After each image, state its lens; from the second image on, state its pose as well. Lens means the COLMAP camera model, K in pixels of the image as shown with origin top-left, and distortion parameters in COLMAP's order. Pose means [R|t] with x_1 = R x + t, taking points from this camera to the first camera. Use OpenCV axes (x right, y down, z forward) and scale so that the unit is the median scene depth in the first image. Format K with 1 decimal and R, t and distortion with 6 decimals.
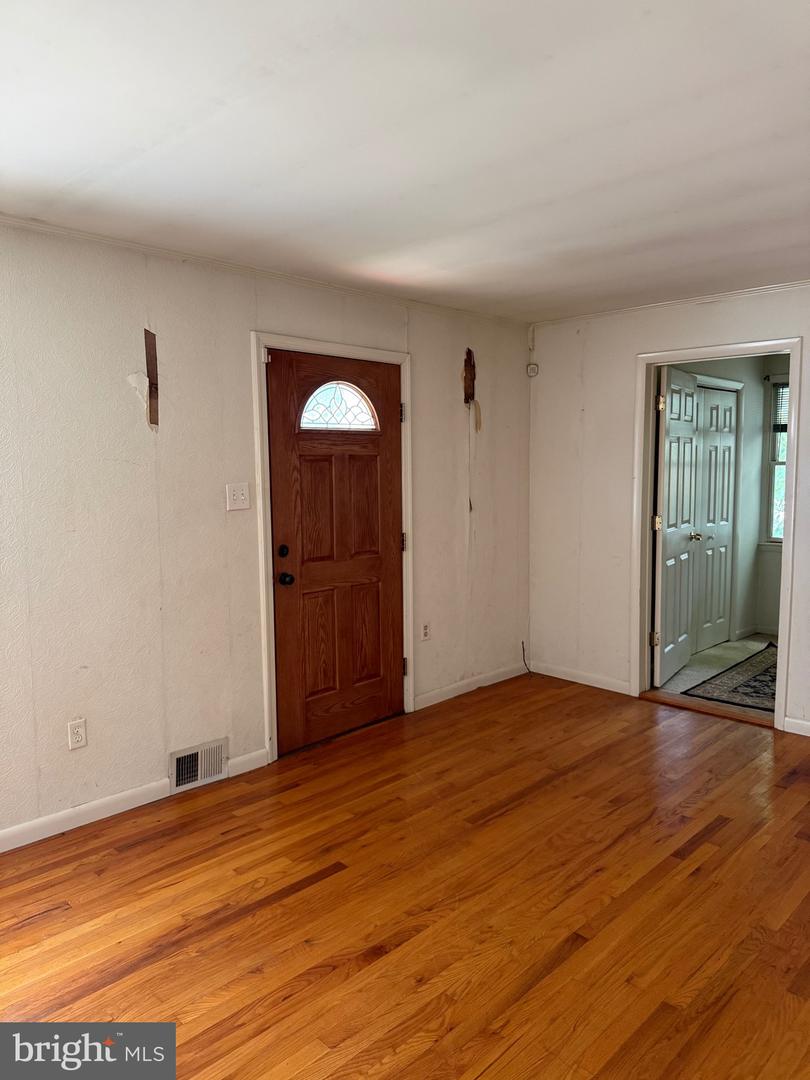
lens RADIAL K [[758.9, 0, 404.7], [0, 758.9, 541.4], [0, 0, 1]] dist [-0.041007, -0.008089]
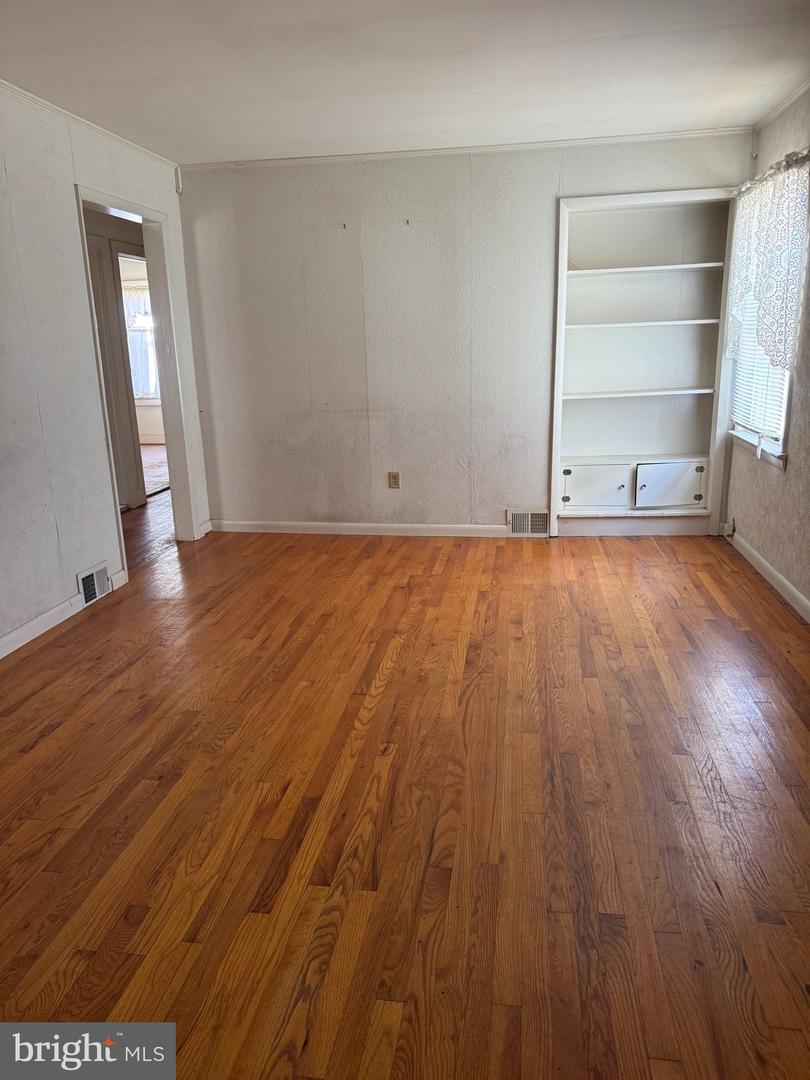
lens RADIAL K [[758.9, 0, 404.8], [0, 758.9, 540.5], [0, 0, 1]] dist [-0.041007, -0.008089]
pose [[-0.813075, 0.173546, -0.555689, 0.703957], [-0.019978, 0.945652, 0.324567, -0.092666], [0.581816, 0.274999, -0.765419, 1.651903]]
